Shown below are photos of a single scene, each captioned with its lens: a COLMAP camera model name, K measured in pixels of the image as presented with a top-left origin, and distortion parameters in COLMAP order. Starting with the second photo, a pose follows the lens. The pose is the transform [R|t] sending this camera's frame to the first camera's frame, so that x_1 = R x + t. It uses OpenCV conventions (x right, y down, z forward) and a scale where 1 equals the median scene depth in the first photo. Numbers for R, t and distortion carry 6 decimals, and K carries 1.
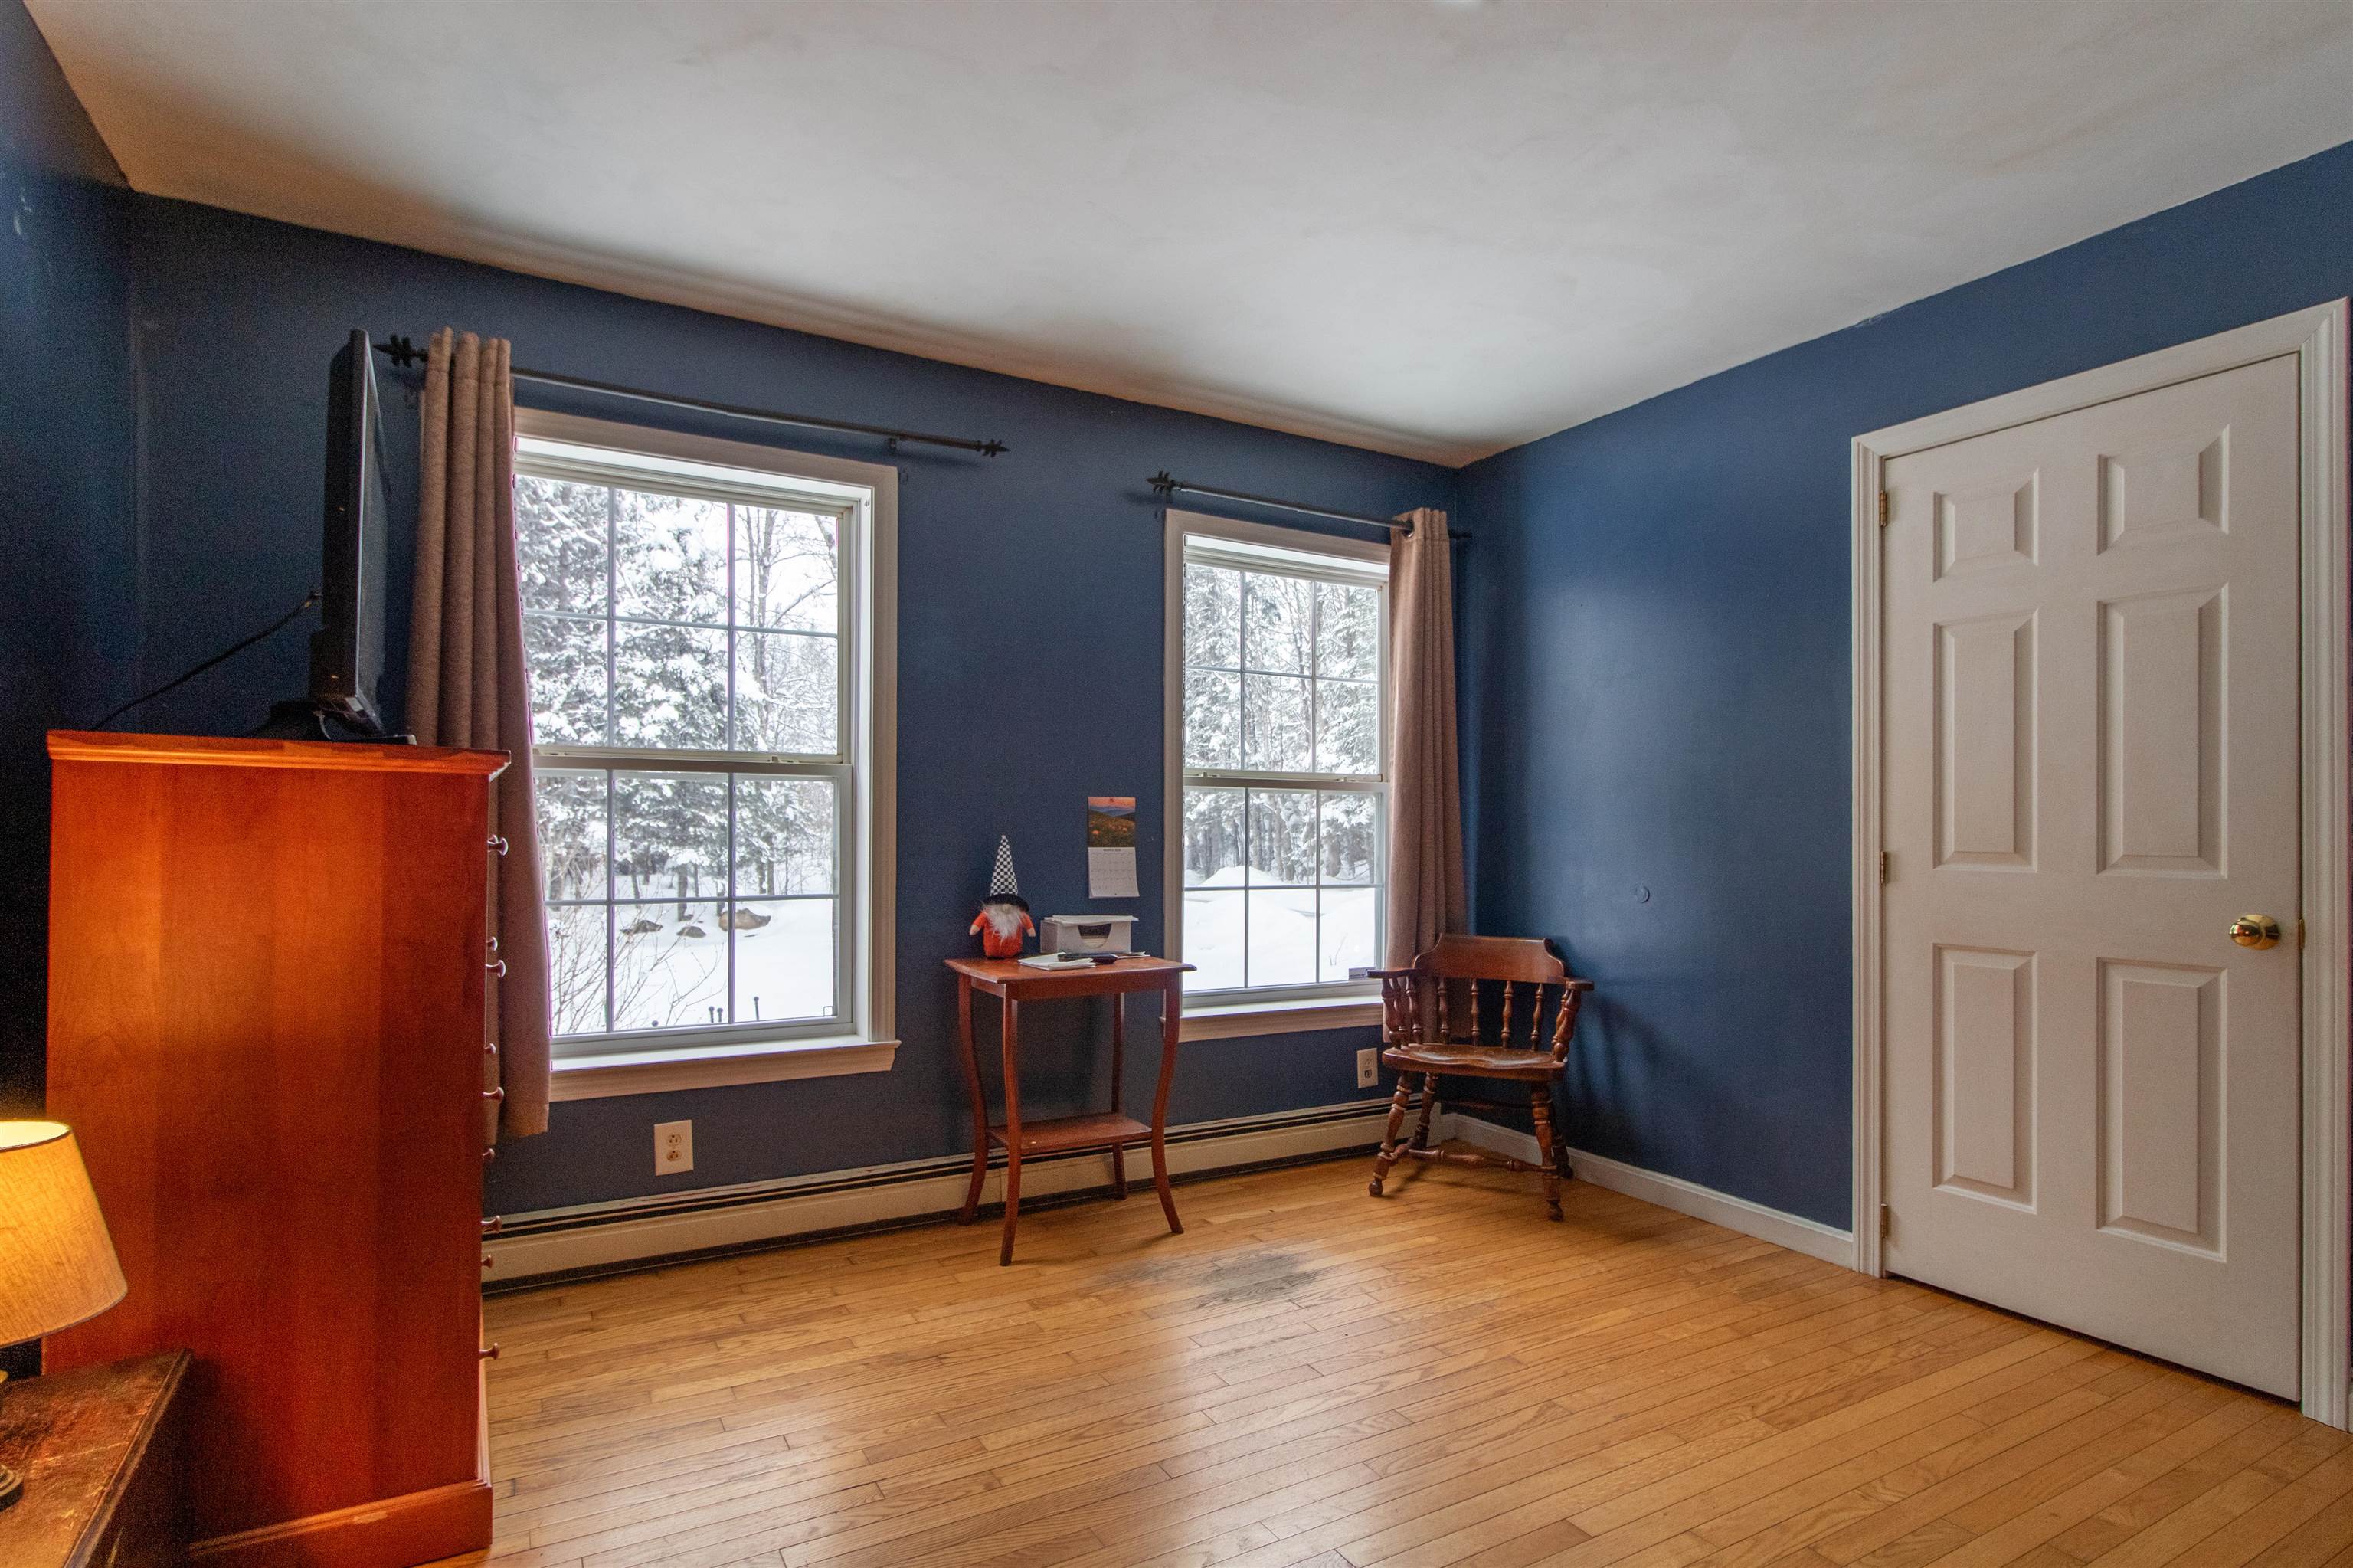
lens RADIAL K [[1114.1, 0, 1188.1], [0, 1114.1, 824.1], [0, 0, 1]] dist [-0.002325, -0.000089]
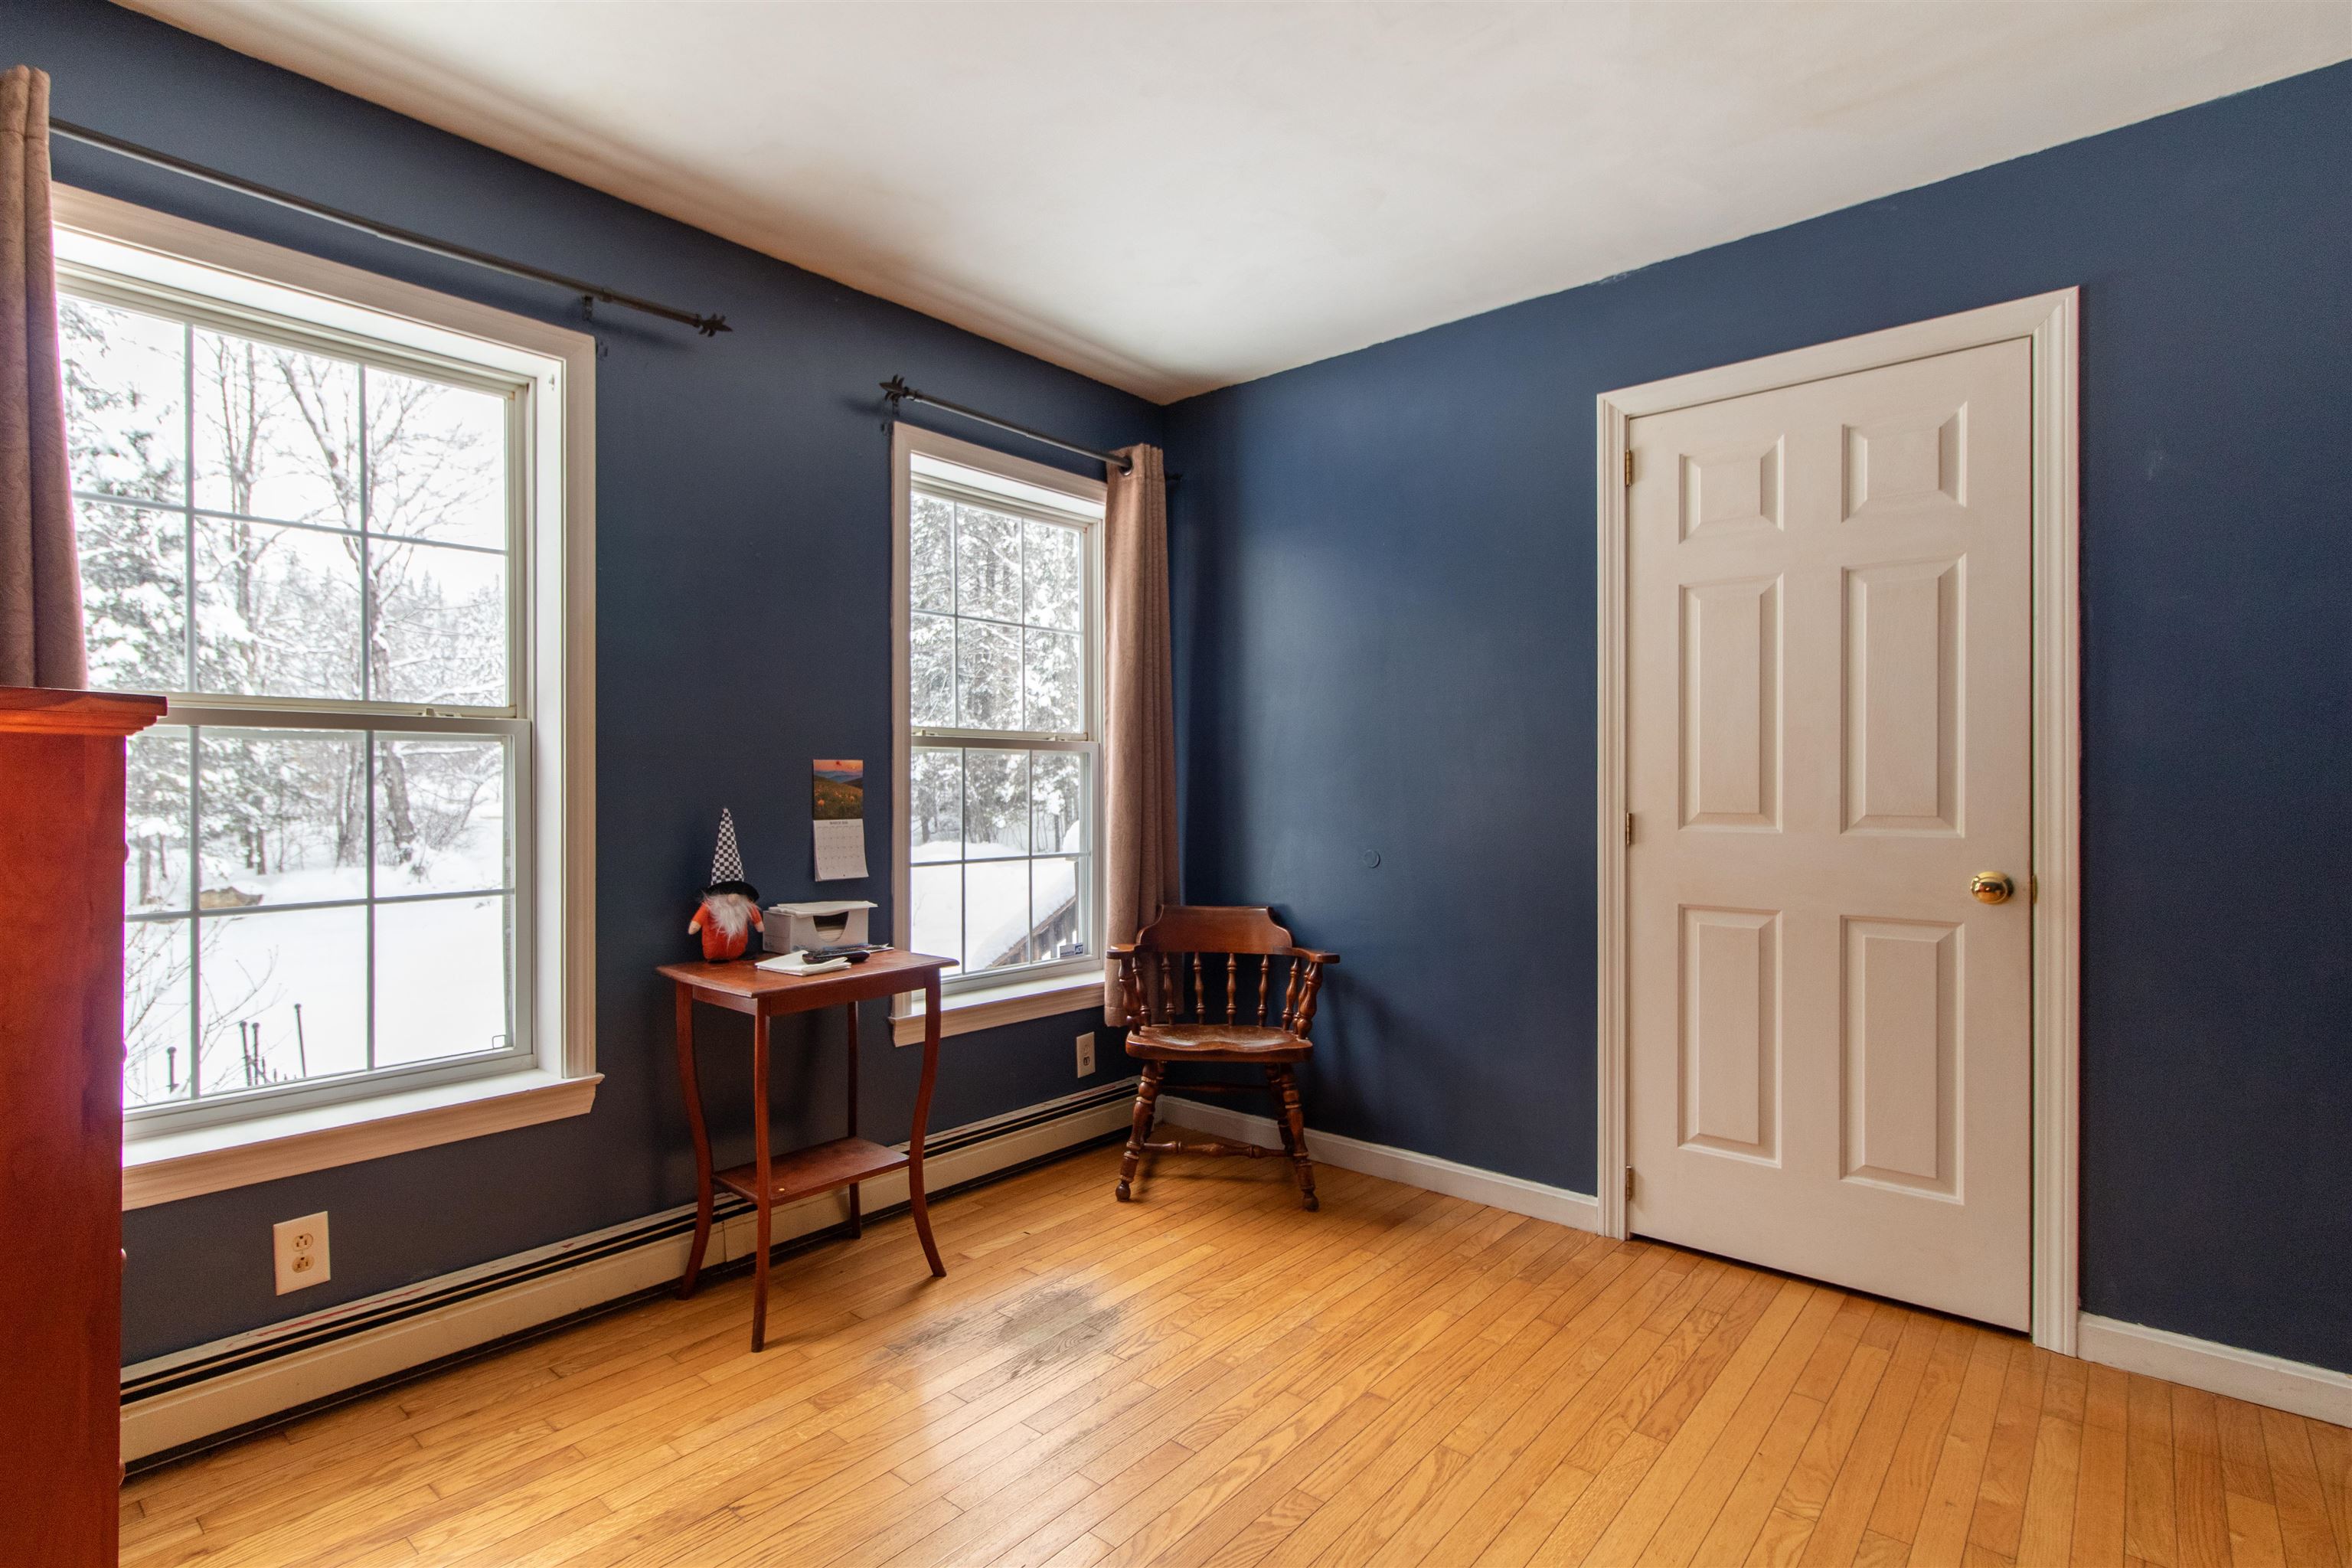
lens RADIAL K [[1143.8, 0, 1031.3], [0, 1143.8, 783.3], [0, 0, 1]] dist [-0.000534, 0.001259]
pose [[0.971325, -0.006956, 0.237652, -0.139095], [0.006613, 0.999976, 0.002243, -0.007894], [-0.237662, -0.000607, 0.971348, 0.134662]]
